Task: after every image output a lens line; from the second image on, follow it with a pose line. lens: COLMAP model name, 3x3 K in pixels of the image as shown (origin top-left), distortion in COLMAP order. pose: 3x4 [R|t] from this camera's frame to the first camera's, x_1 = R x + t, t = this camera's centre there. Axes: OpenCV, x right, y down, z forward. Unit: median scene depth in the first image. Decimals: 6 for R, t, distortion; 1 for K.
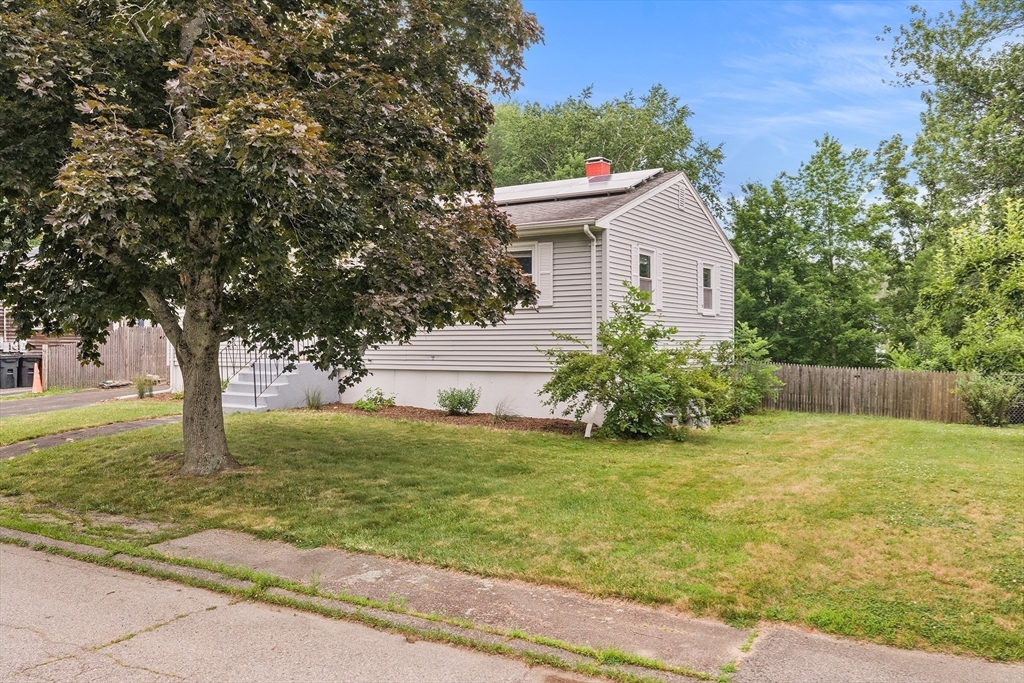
lens RADIAL K [[838.4, 0, 512.0], [0, 838.4, 341.5], [0, 0, 1]] dist [0.004543, -0.003003]
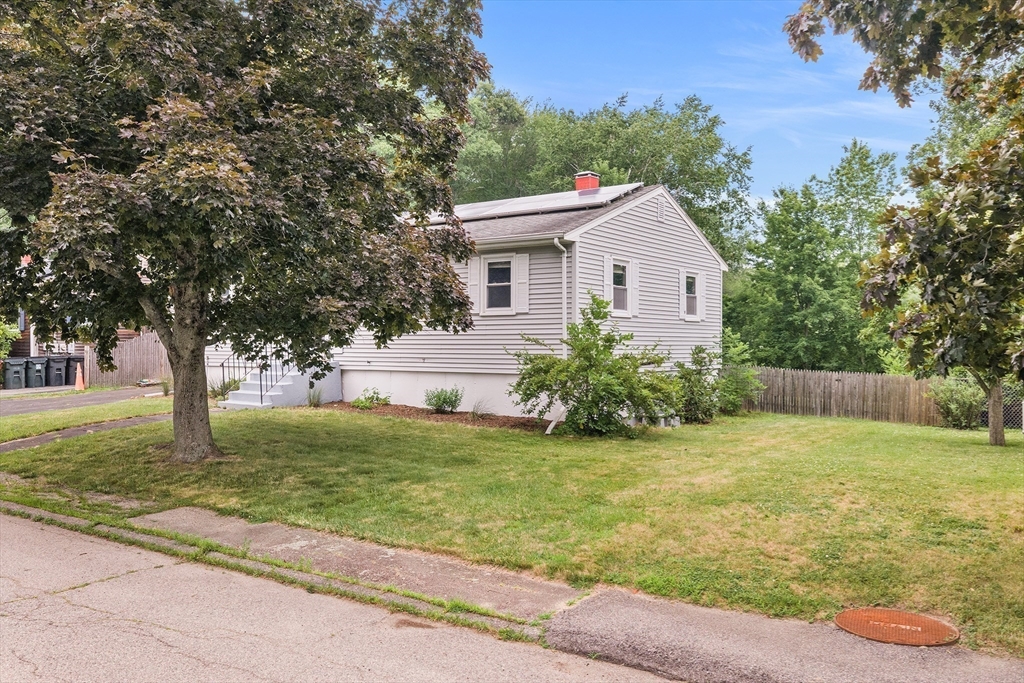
lens RADIAL K [[833.8, 0, 512.0], [0, 833.8, 341.5], [0, 0, 1]] dist [0.008251, -0.006921]
pose [[0.998087, 0.004095, -0.061689, 0.132122], [-0.004245, 0.999988, -0.002295, -0.003955], [0.061679, 0.002553, 0.998093, -0.102210]]
